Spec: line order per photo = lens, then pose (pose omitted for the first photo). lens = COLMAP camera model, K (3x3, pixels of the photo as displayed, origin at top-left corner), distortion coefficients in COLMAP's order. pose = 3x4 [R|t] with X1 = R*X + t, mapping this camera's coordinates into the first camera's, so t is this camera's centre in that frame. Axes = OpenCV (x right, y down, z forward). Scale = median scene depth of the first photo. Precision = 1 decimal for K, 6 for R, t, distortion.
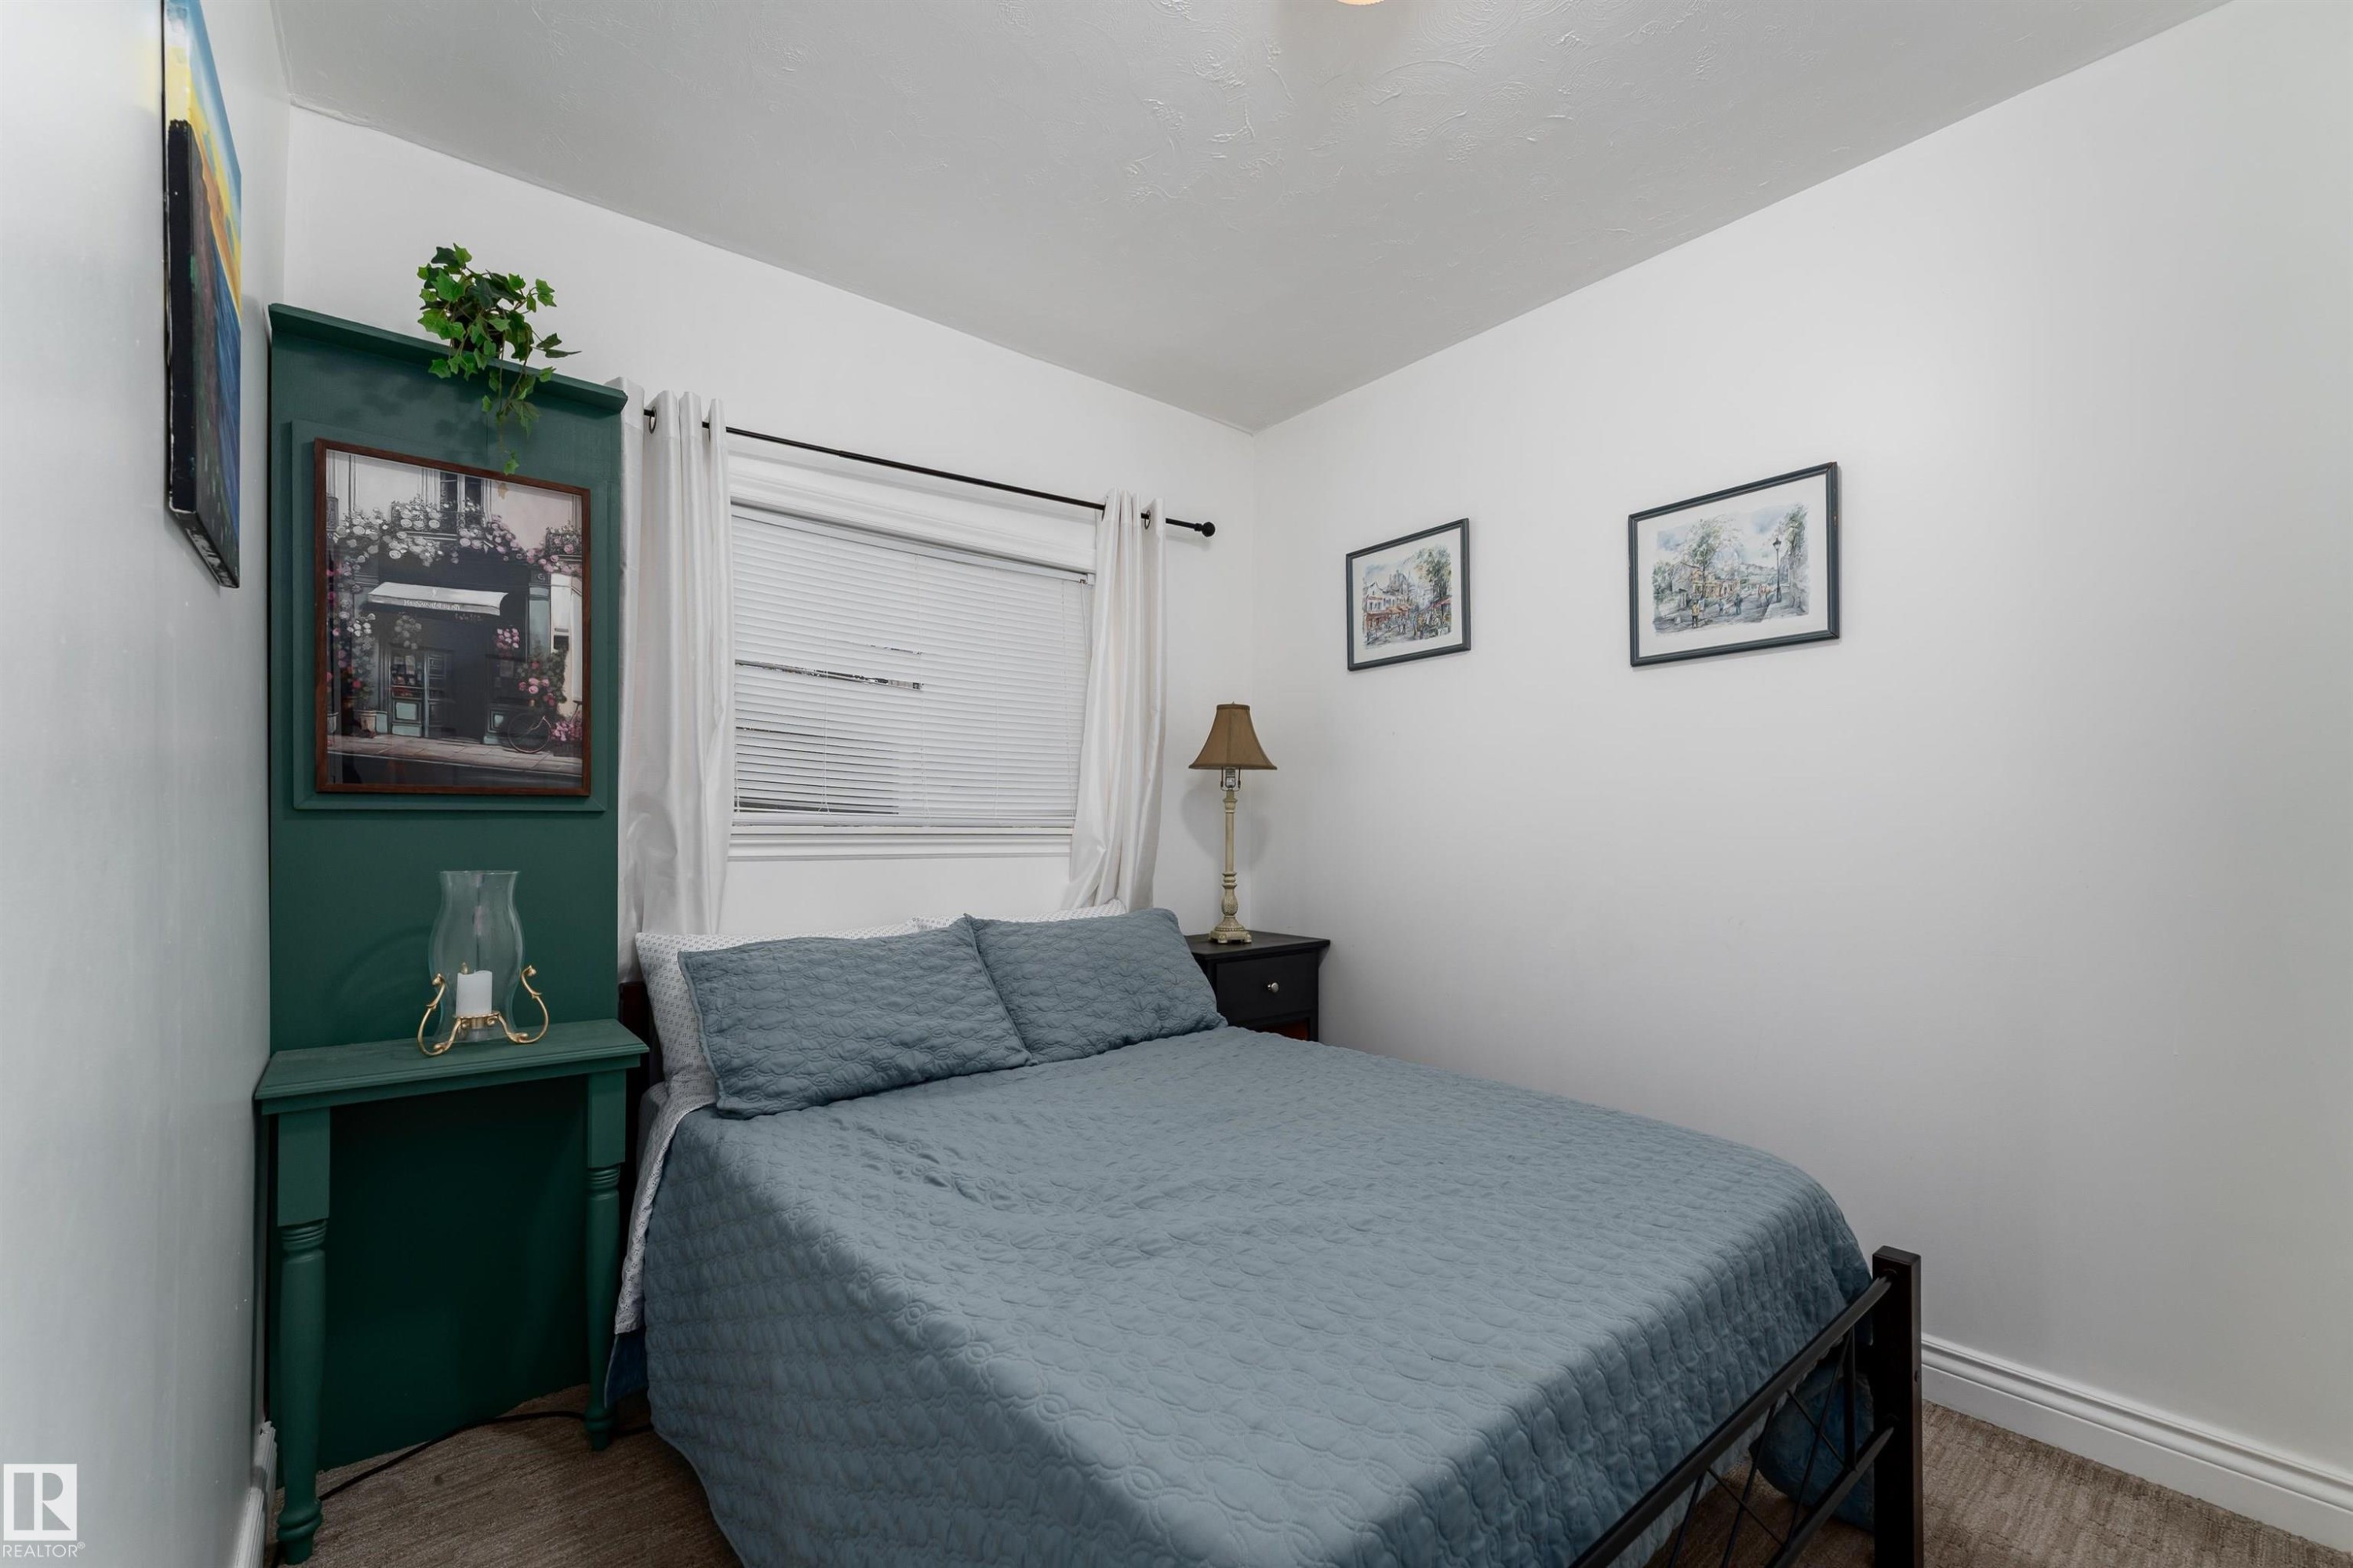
lens RADIAL K [[955.2, 0, 1176.5], [0, 955.2, 784.0], [0, 0, 1]] dist [0.000542, 0.000003]
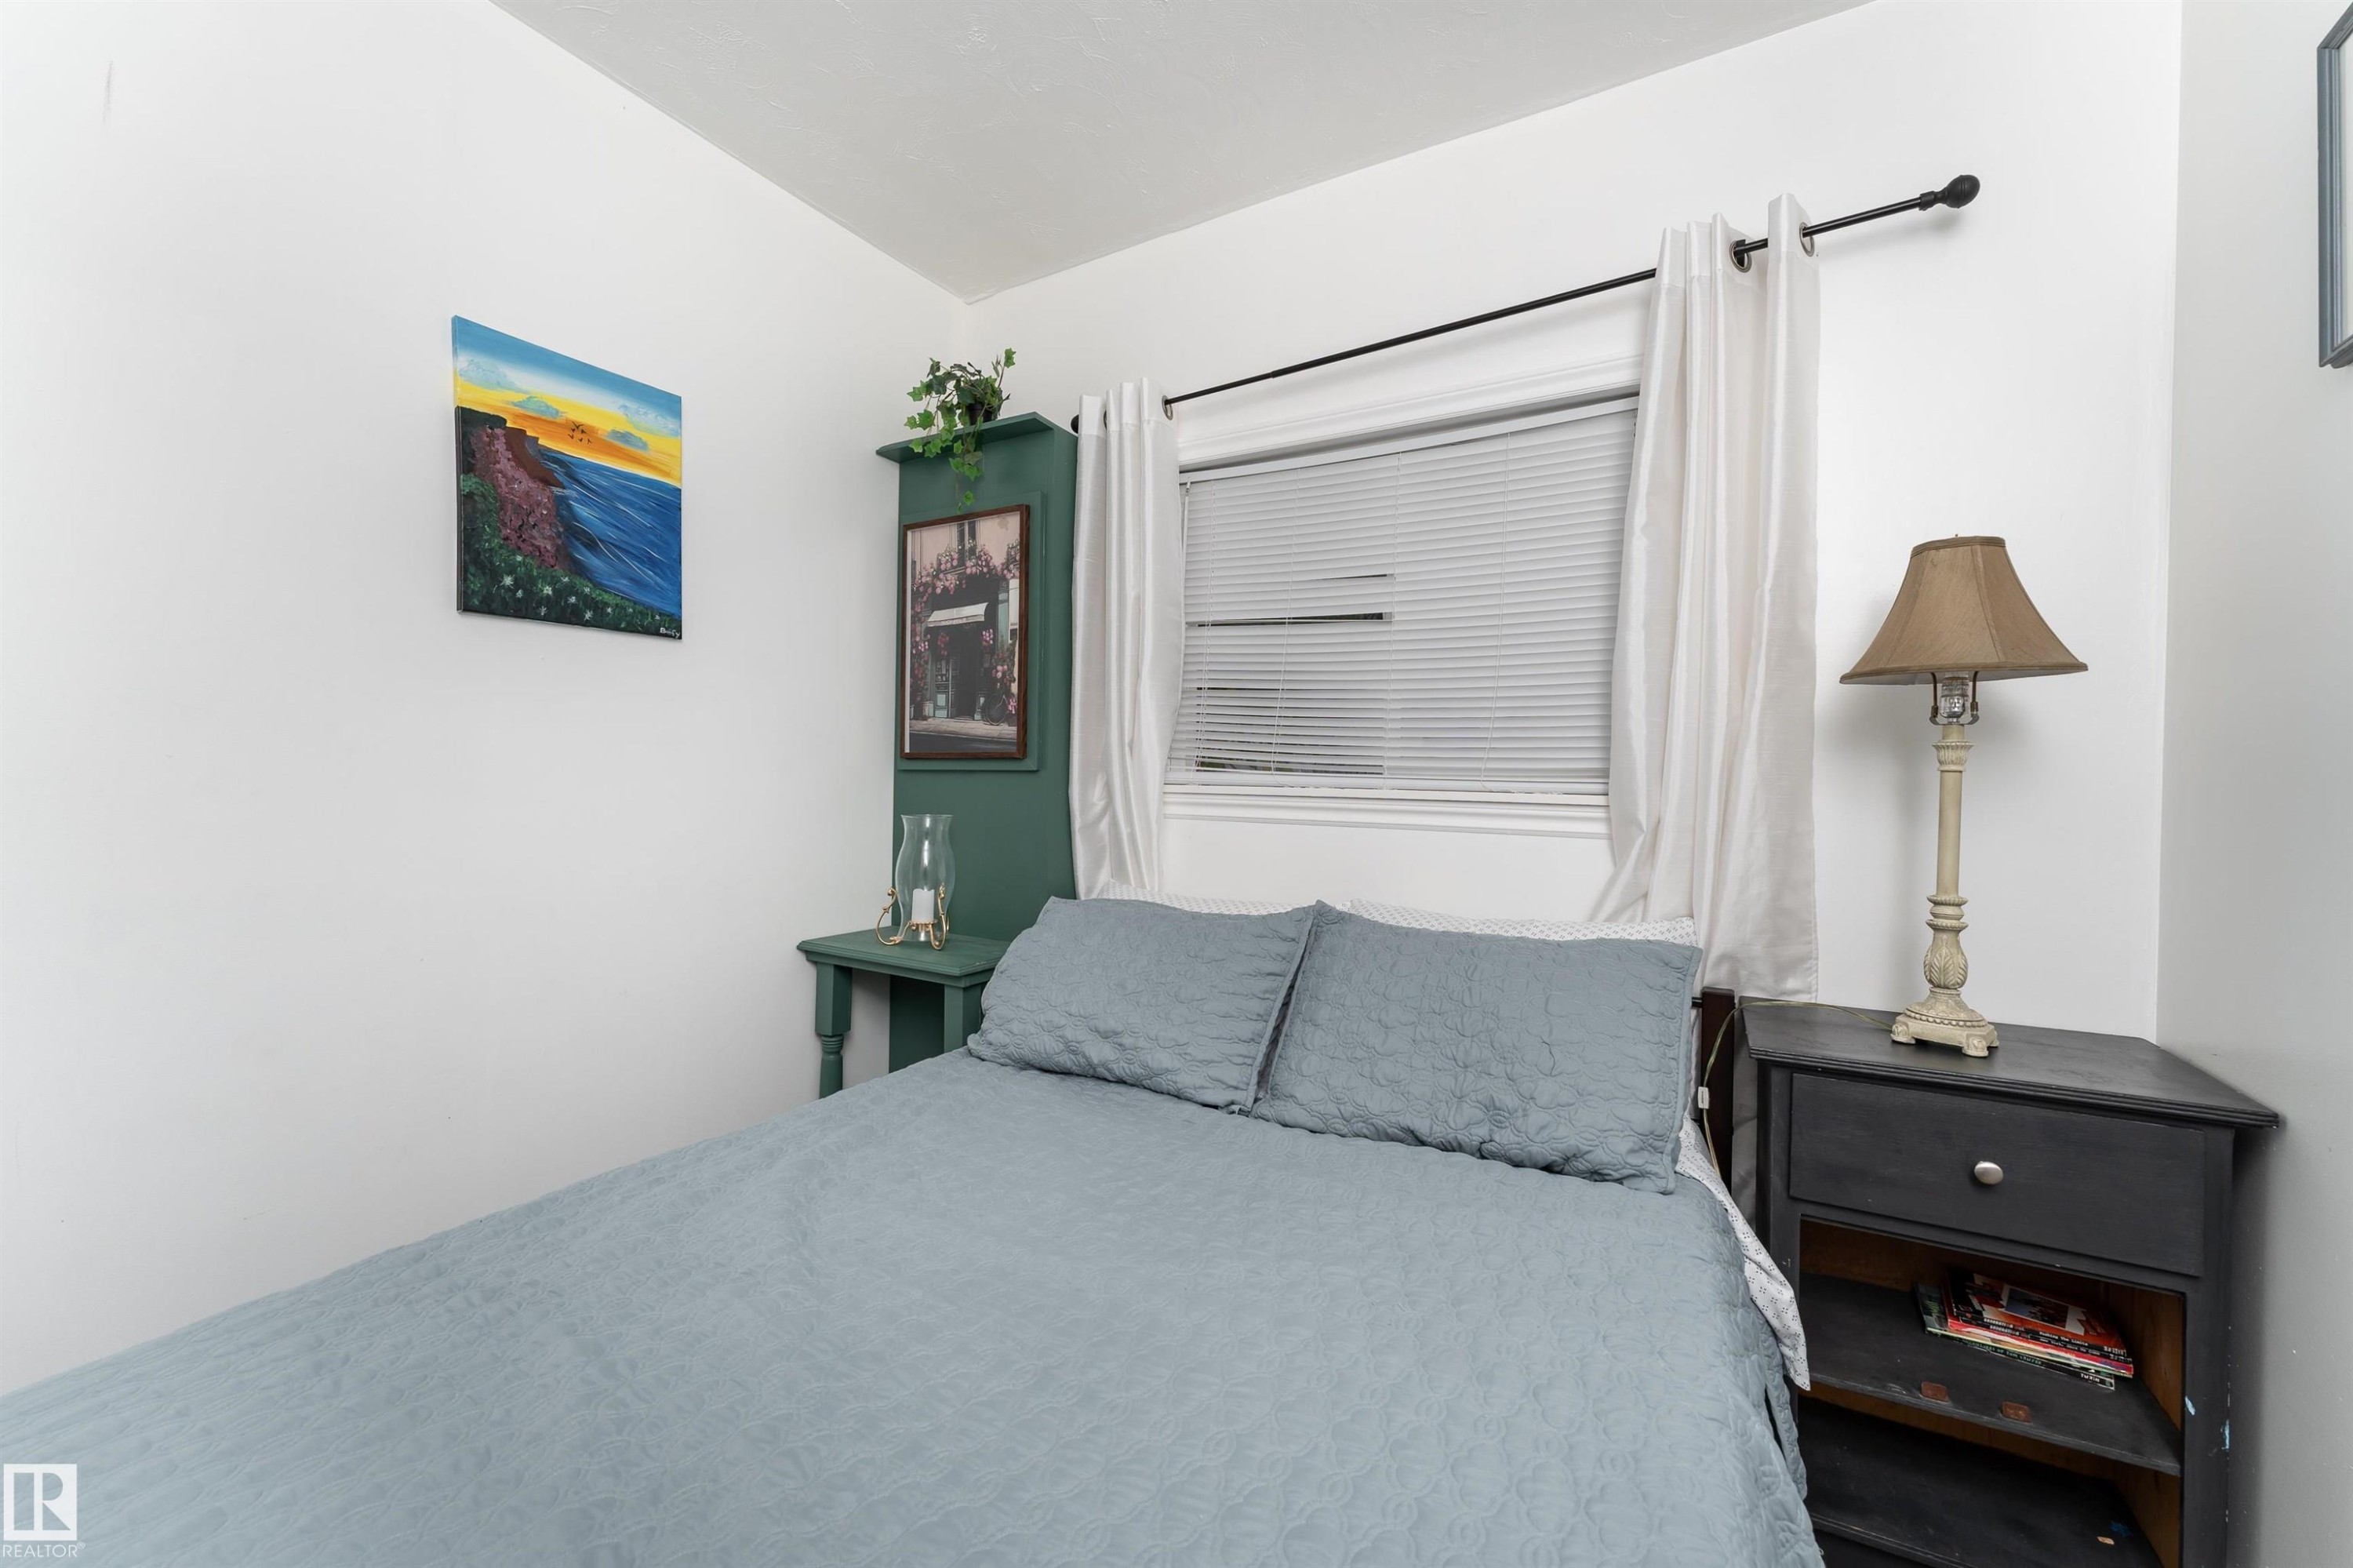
lens RADIAL K [[900.2, 0, 1179.4], [0, 900.2, 765.7], [0, 0, 1]] dist [0.000426, 0.000006]
pose [[0.375564, -0.008877, -0.926754, 0.520252], [0.025334, 0.999679, 0.000691, 0.026957], [0.926450, -0.023738, 0.375668, 0.765800]]
